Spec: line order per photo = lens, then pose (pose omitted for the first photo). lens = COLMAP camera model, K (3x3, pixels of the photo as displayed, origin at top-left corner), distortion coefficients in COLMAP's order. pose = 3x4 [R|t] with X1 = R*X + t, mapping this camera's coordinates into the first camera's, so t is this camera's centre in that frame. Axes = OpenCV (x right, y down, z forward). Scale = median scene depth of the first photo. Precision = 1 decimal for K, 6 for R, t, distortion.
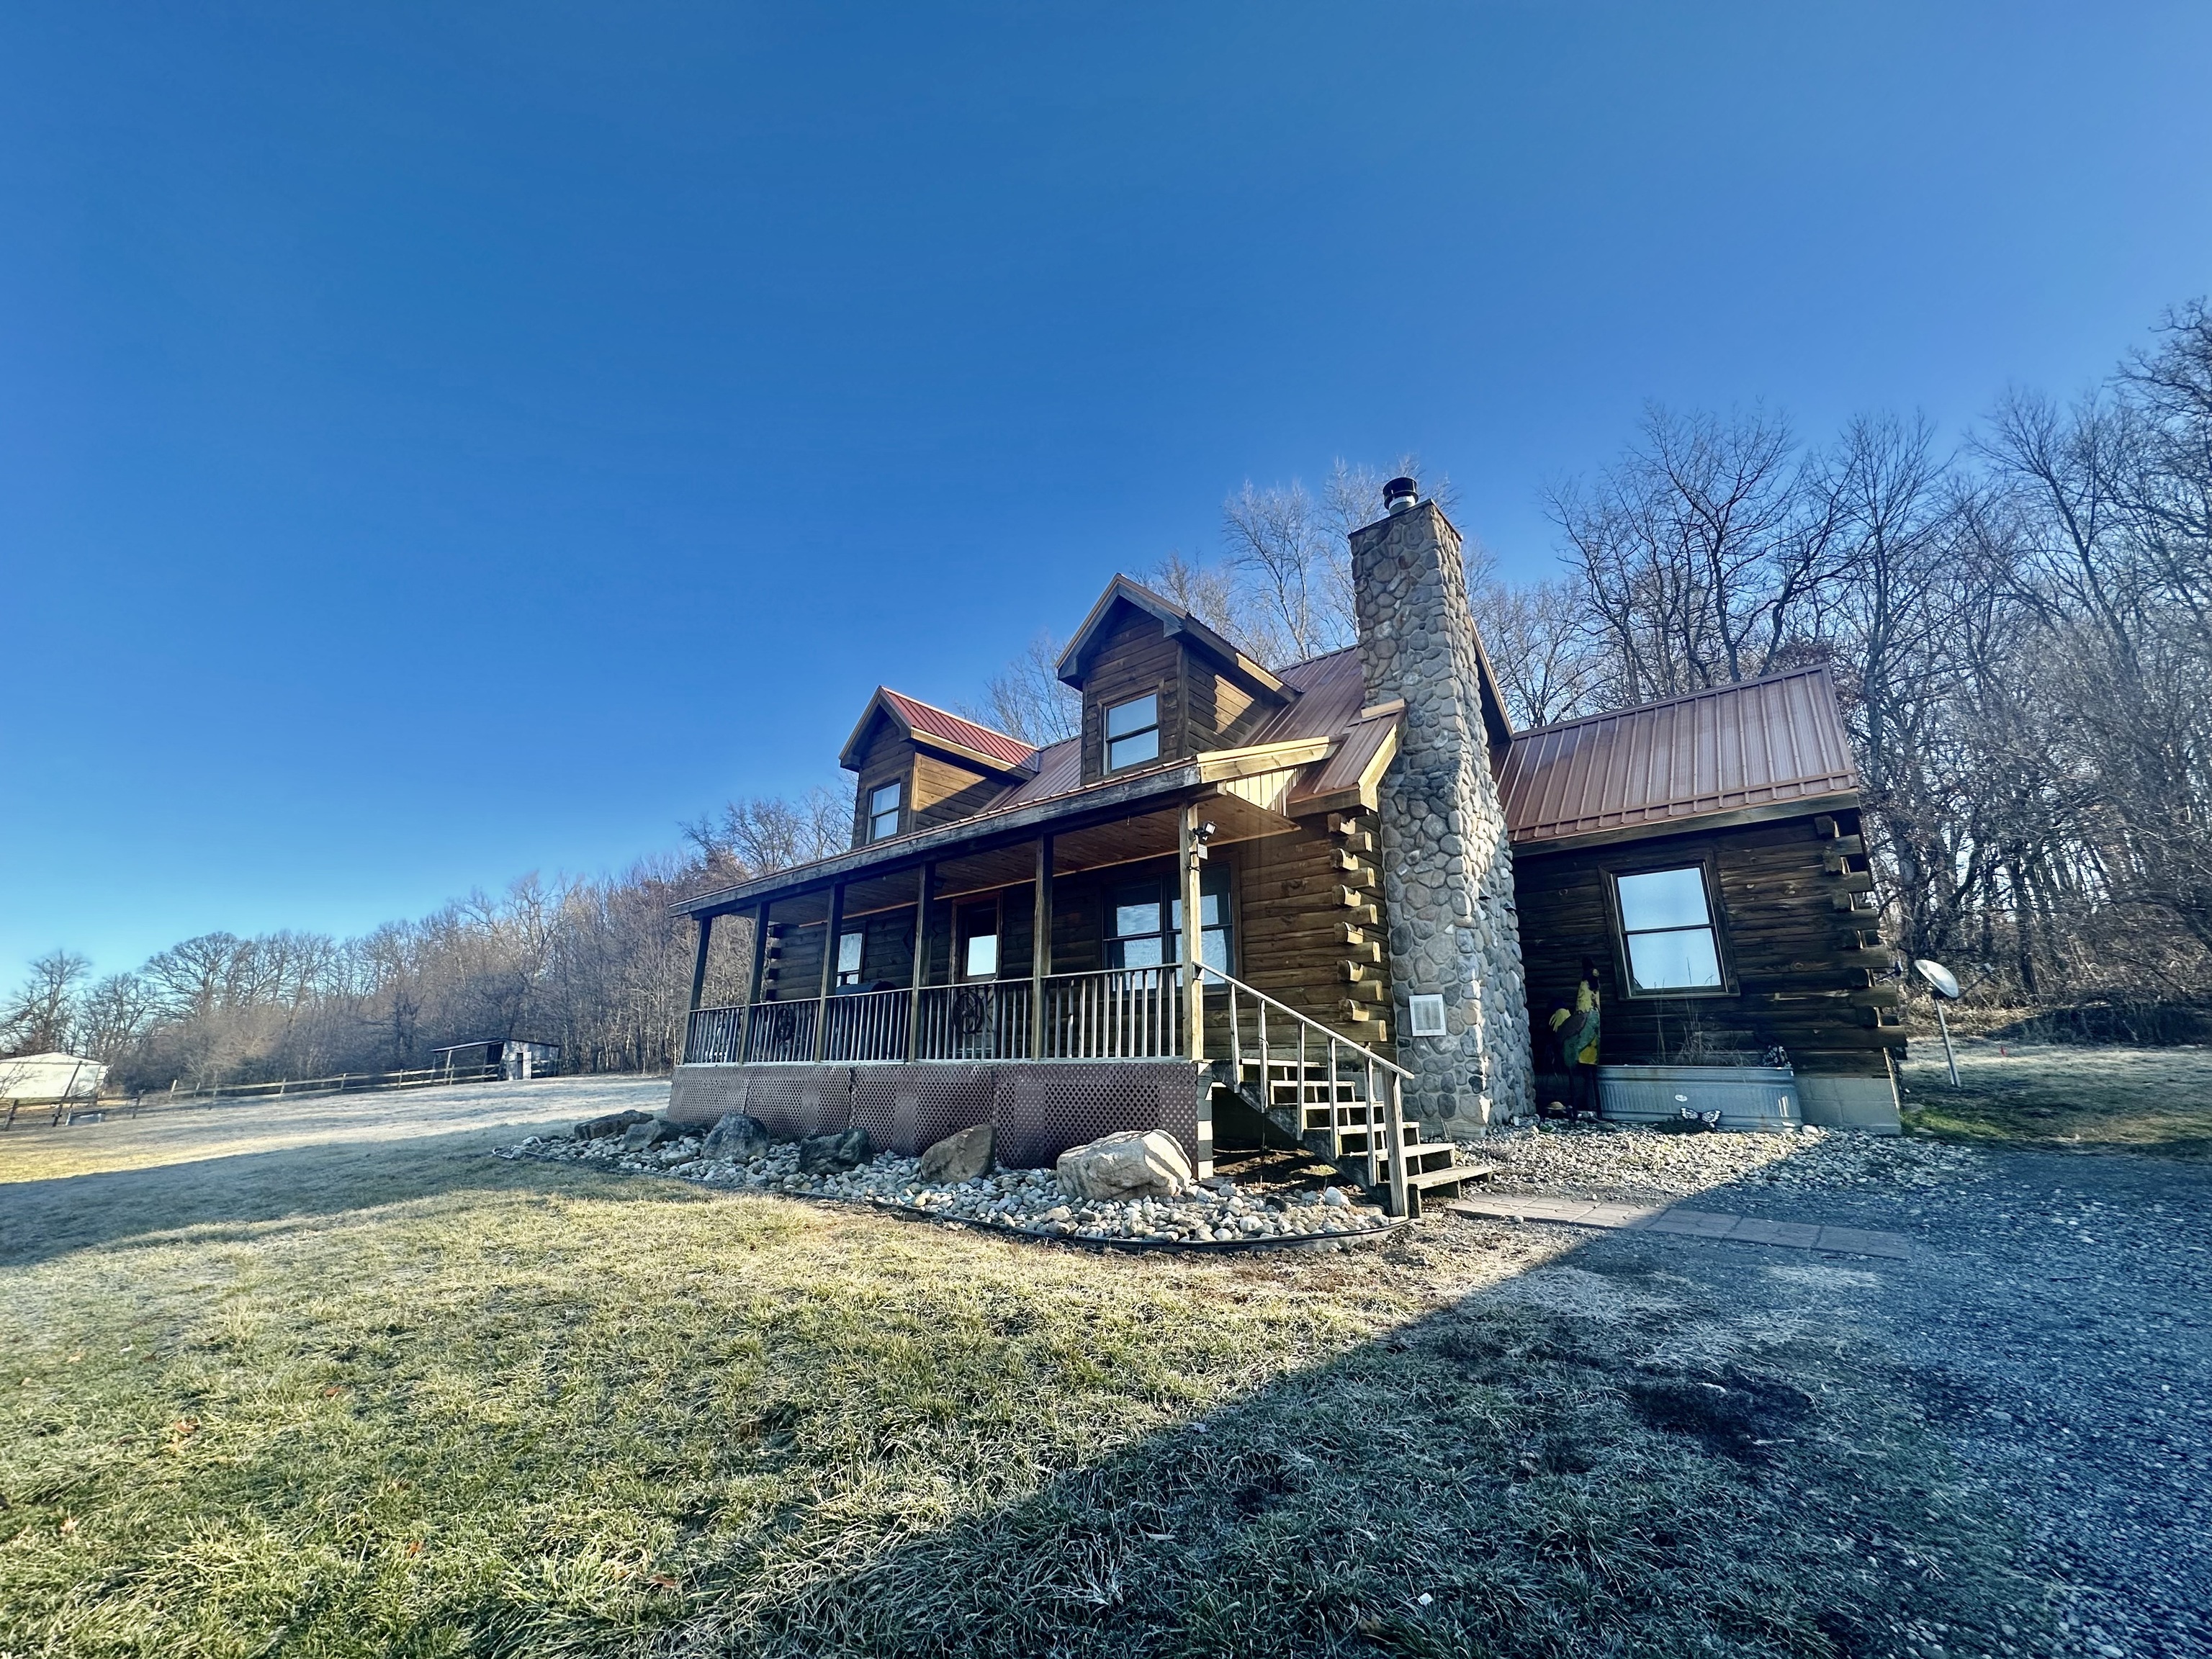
lens RADIAL K [[882.6, 0, 1106.0], [0, 882.6, 829.5], [0, 0, 1]] dist [-0.002003, 0.000000]
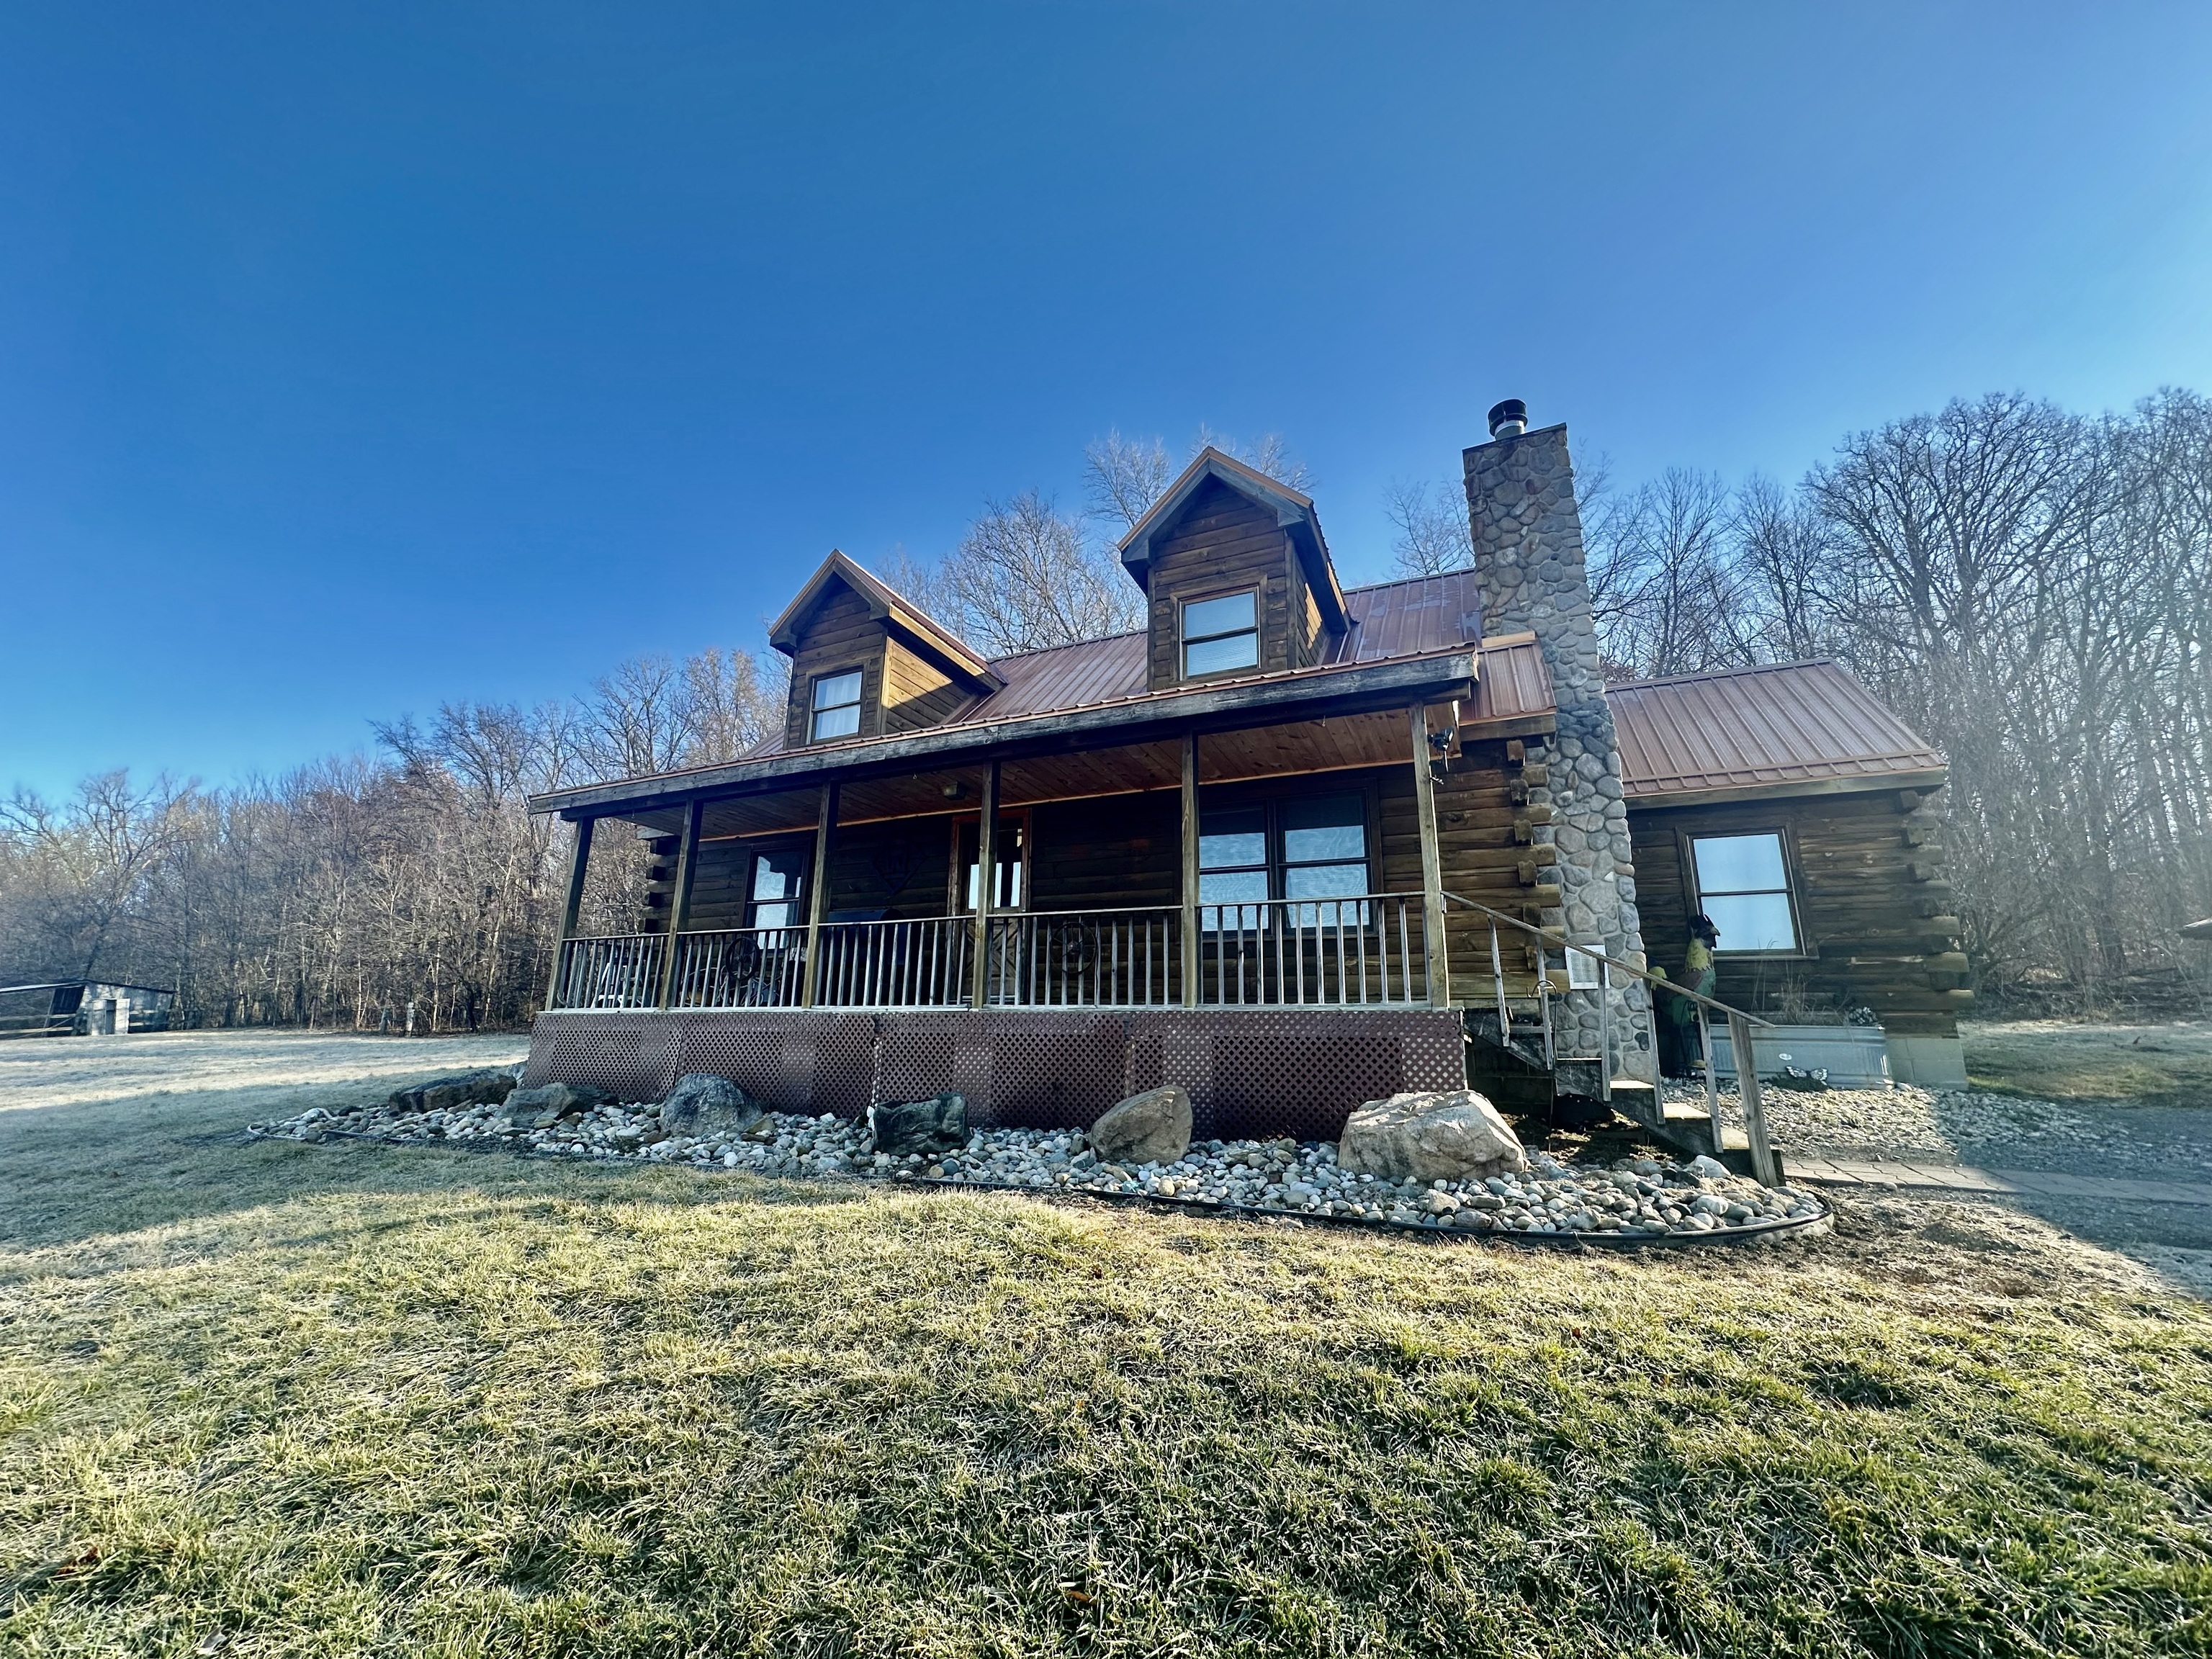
lens RADIAL K [[882.6, 0, 1106.0], [0, 882.6, 829.5], [0, 0, 1]] dist [-0.002003, 0.000000]
pose [[0.957944, 0.075805, 0.276760, -0.301782], [-0.085949, 0.995994, 0.024689, 0.067935], [-0.273780, -0.047438, 0.960622, 0.199022]]
